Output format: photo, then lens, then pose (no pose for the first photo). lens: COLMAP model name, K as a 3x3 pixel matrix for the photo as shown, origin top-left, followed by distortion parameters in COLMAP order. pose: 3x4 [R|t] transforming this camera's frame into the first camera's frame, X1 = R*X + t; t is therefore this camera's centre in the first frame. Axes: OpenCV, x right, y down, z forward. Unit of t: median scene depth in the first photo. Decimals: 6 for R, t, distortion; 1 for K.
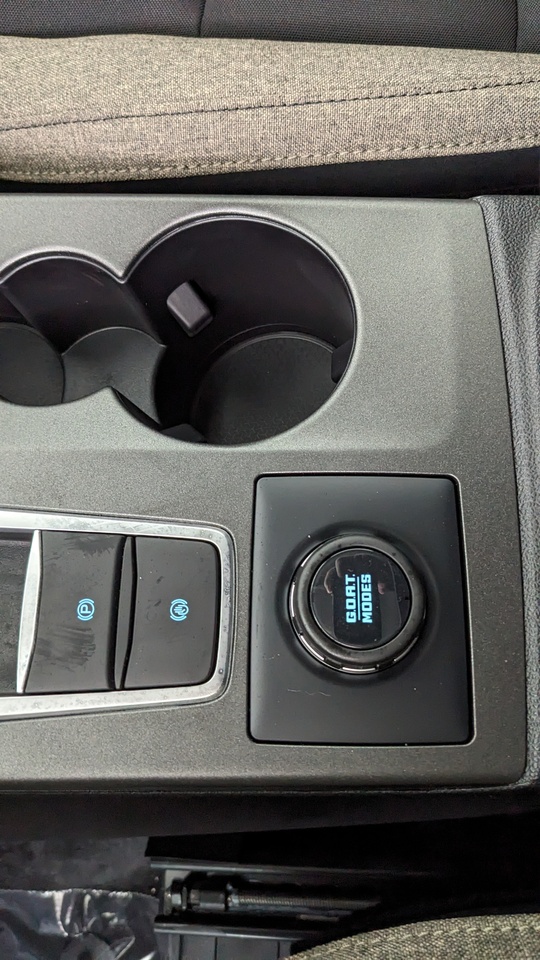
lens RADIAL K [[699.8, 0, 256.4], [0, 699.8, 472.2], [0, 0, 1]] dist [0.021019, -0.066191]
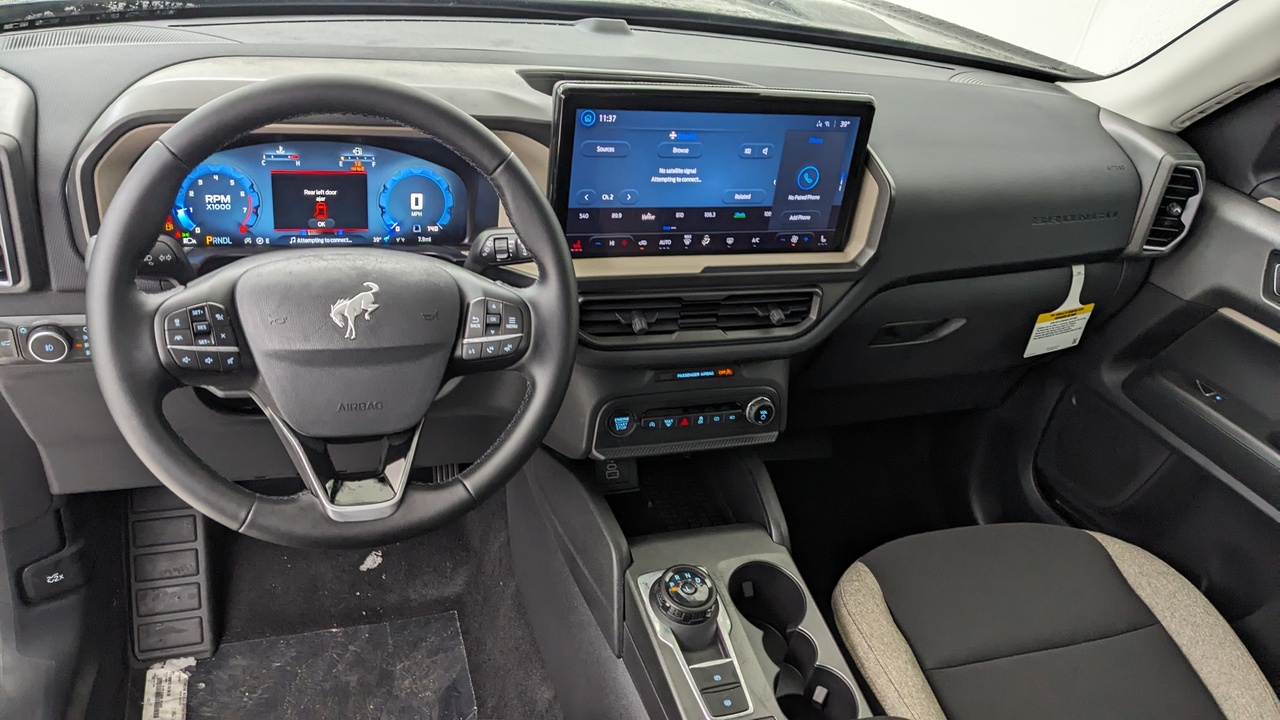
lens RADIAL K [[948.7, 0, 639.6], [0, 948.7, 389.1], [0, 0, 1]] dist [-0.056680, 0.003456]
pose [[0.317651, 0.687136, -0.653408, 1.197282], [-0.946215, 0.274355, -0.171481, 0.687920], [0.061435, 0.672736, 0.737328, -2.401845]]
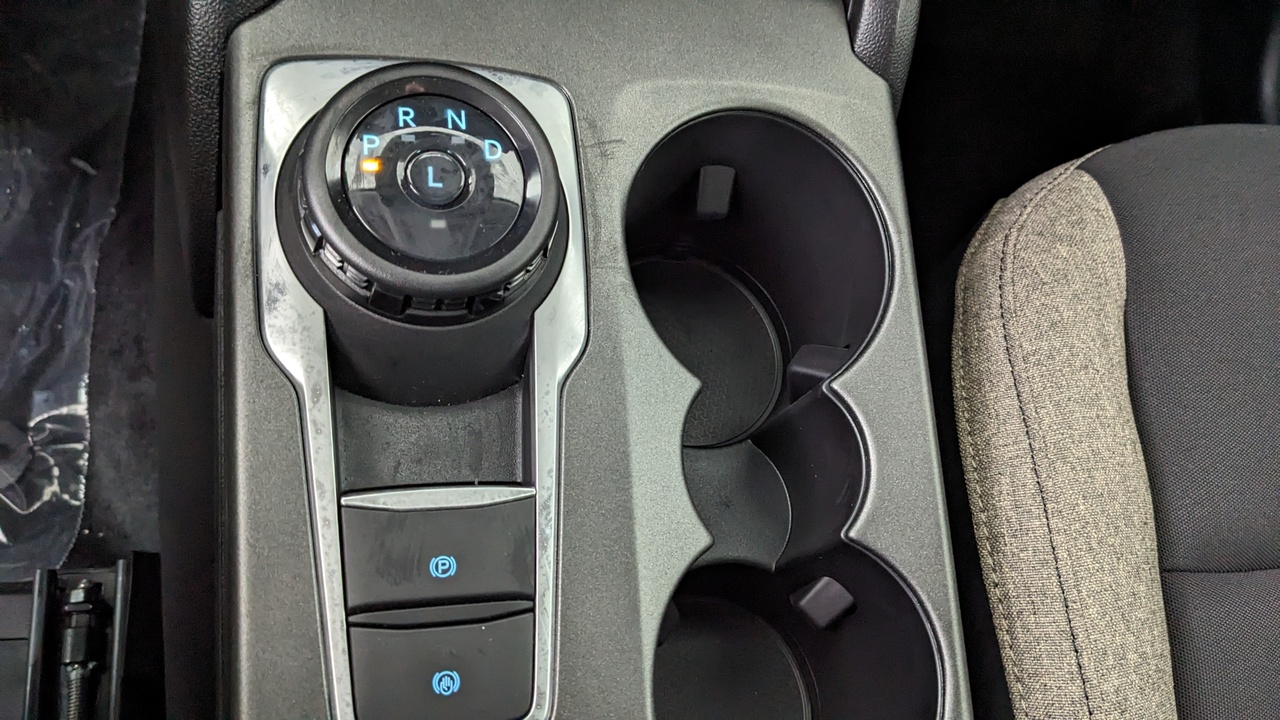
lens RADIAL K [[917.8, 0, 640.0], [0, 917.8, 360.0], [0, 0, 1]] dist [0.028192, -0.064096]
pose [[0.077391, 0.980139, -0.182589, -0.192605], [-0.996991, 0.075276, -0.018499, -0.026248], [-0.004387, 0.183472, 0.983015, -0.088115]]
